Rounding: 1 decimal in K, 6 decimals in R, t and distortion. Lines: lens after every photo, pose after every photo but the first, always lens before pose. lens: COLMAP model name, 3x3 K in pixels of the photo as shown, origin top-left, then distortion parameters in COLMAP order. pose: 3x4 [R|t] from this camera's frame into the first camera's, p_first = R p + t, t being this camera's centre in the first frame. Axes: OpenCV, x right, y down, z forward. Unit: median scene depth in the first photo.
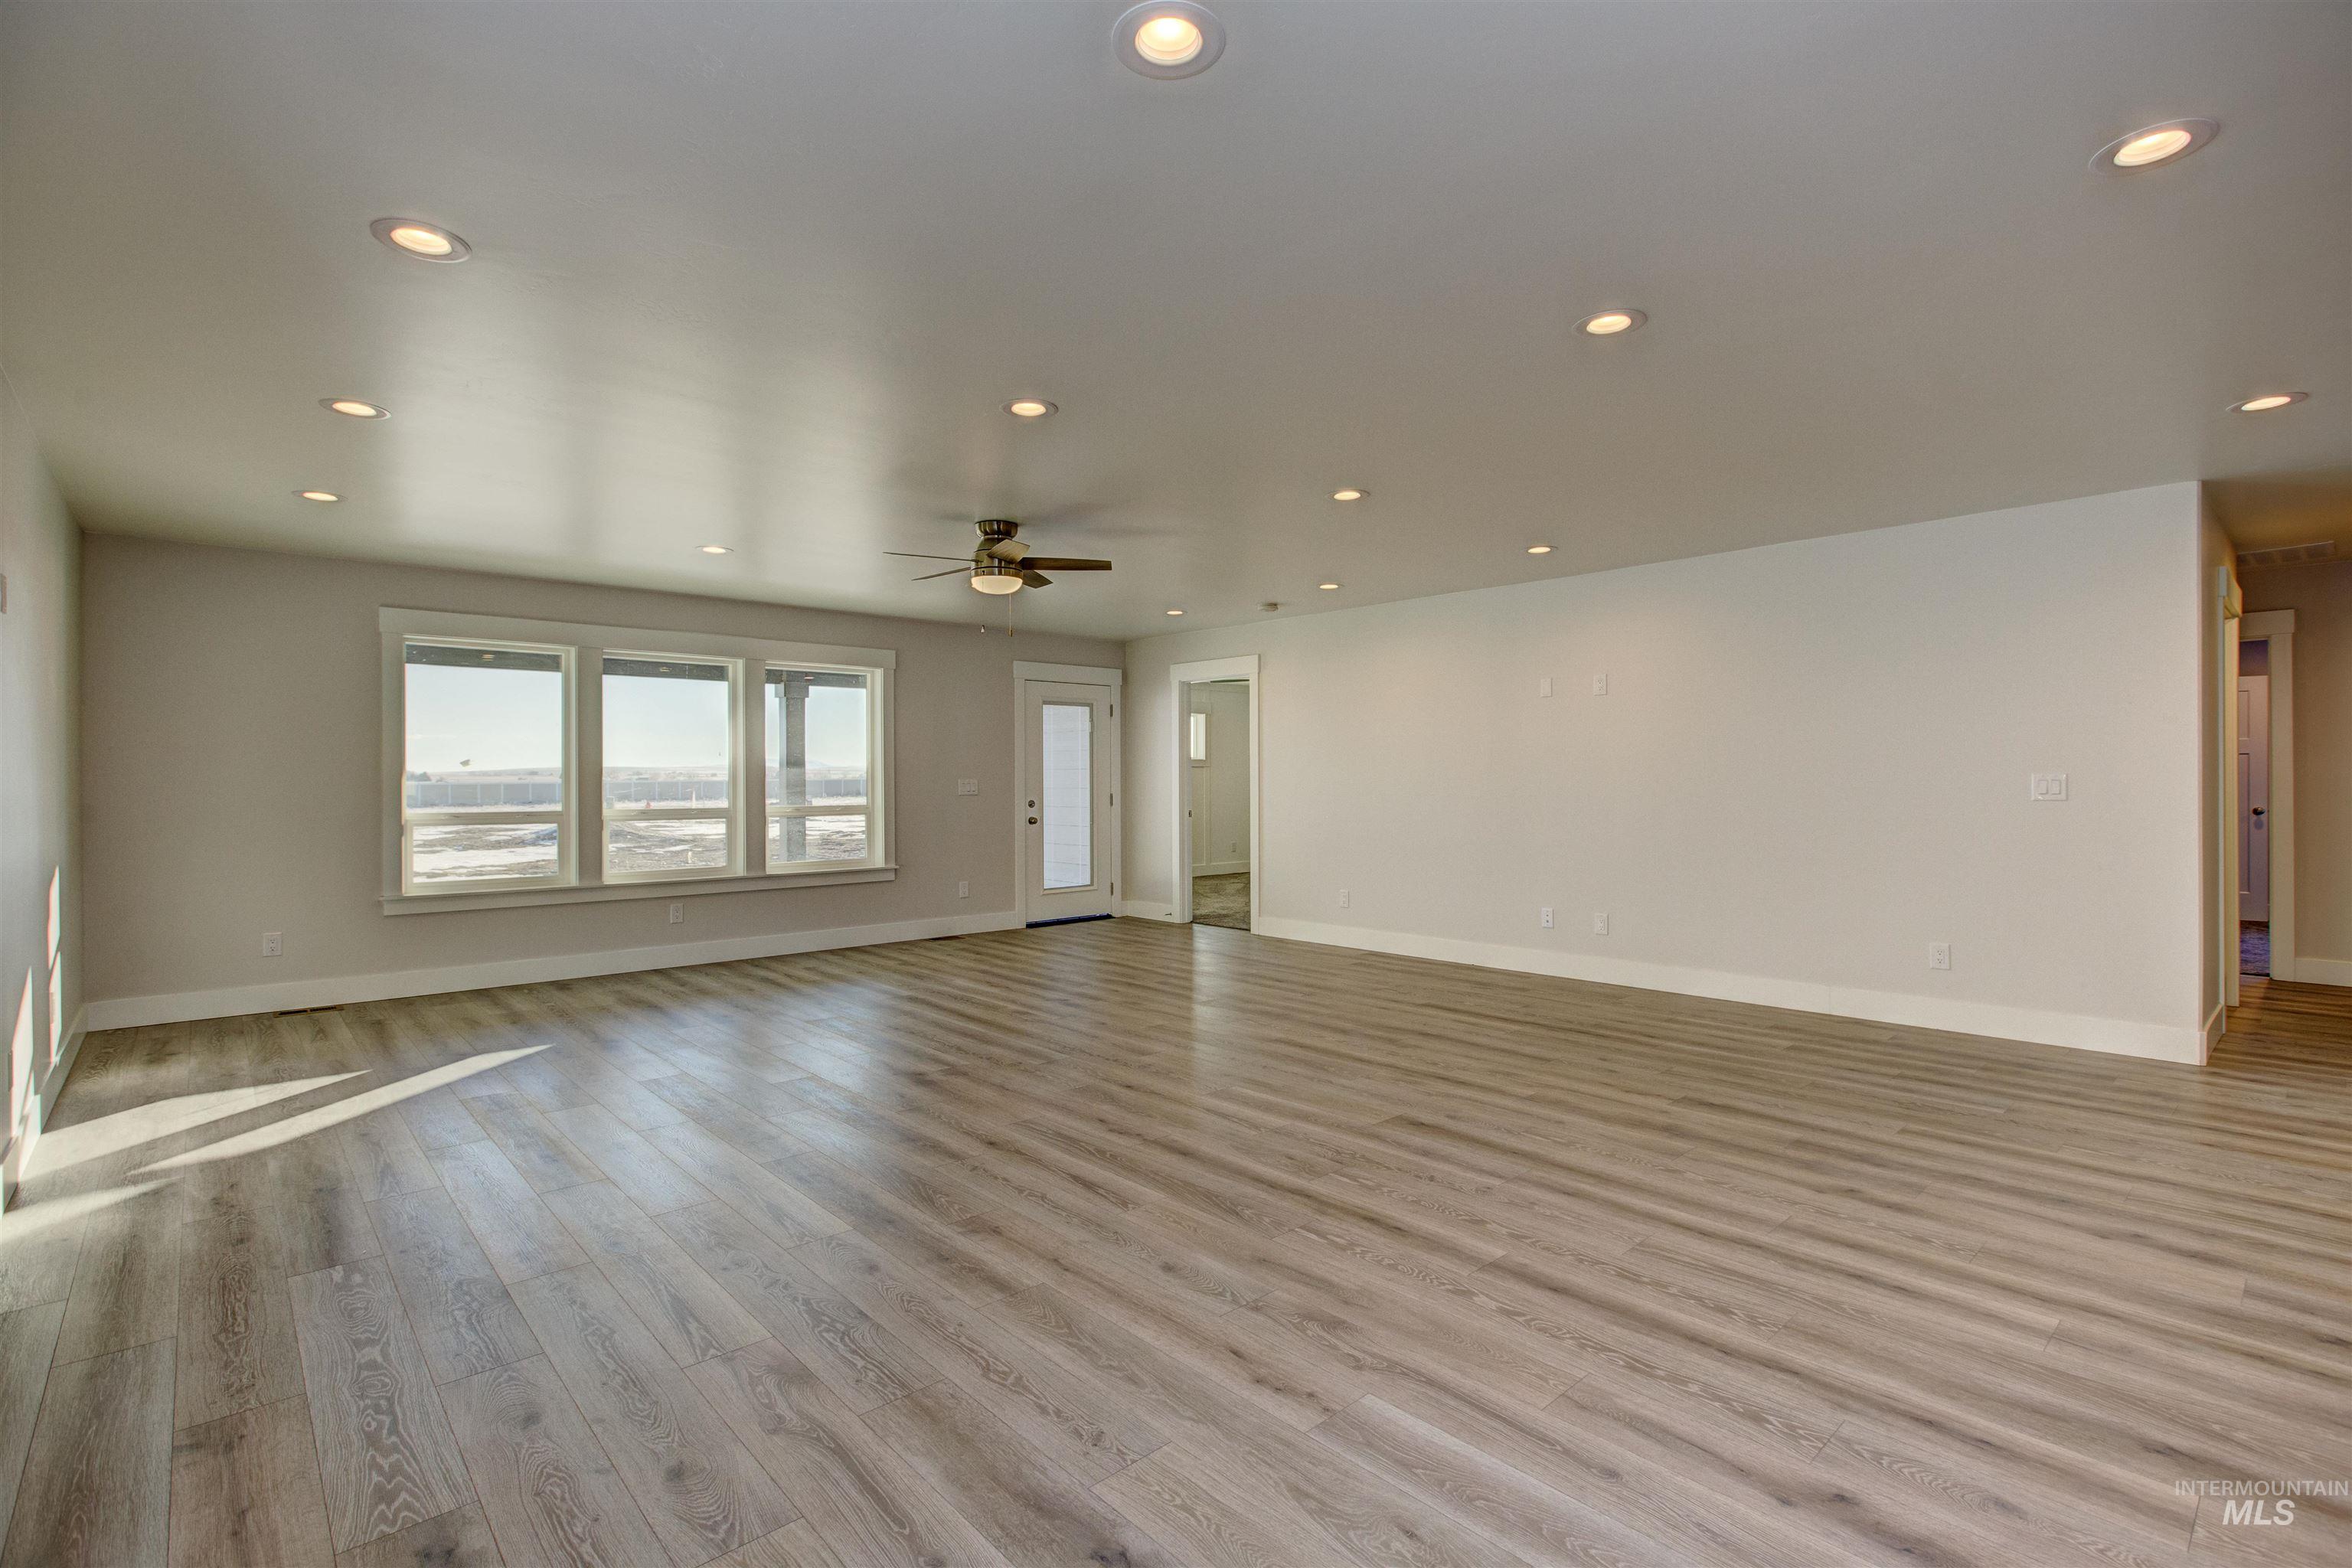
lens RADIAL K [[1094.9, 0, 1180.9], [0, 1094.9, 772.5], [0, 0, 1]] dist [-0.013137, 0.005643]
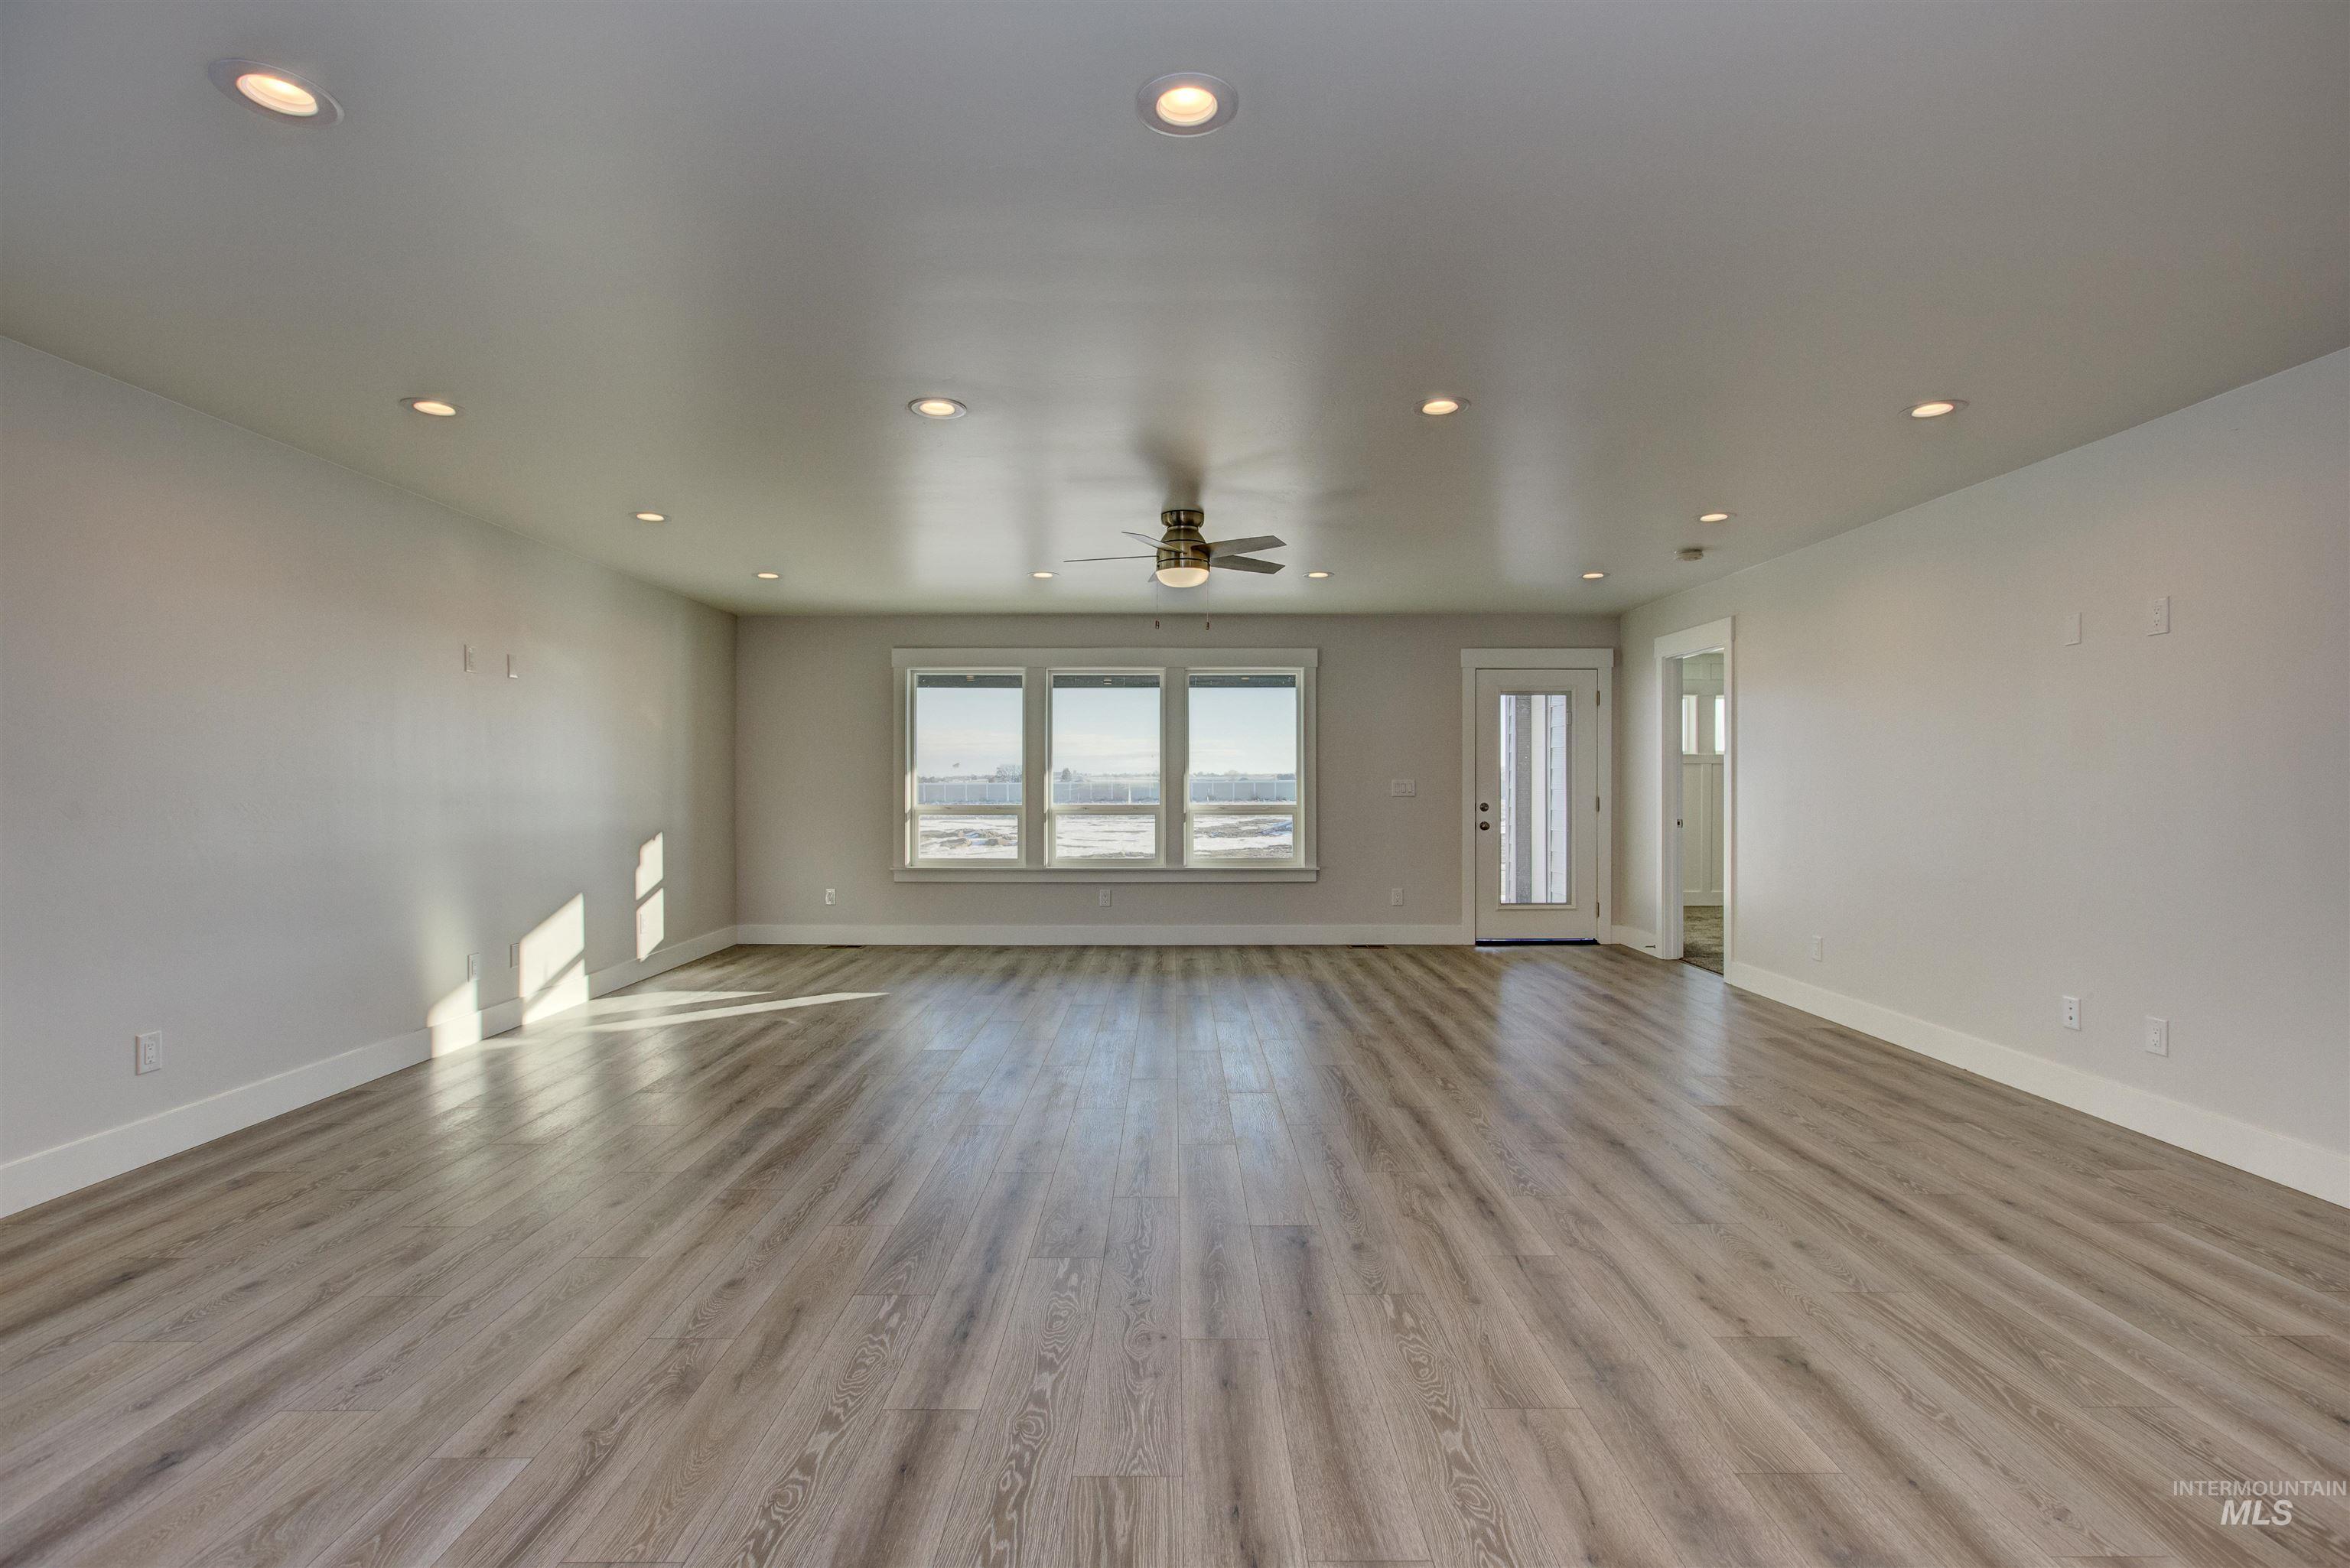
lens RADIAL K [[1093.9, 0, 1170.5], [0, 1093.9, 795.5], [0, 0, 1]] dist [-0.013137, 0.005643]
pose [[0.736447, 0.012912, -0.676372, 0.339309], [0.002036, 0.999771, 0.021302, -0.000652], [0.676492, -0.017065, 0.736252, 0.203069]]
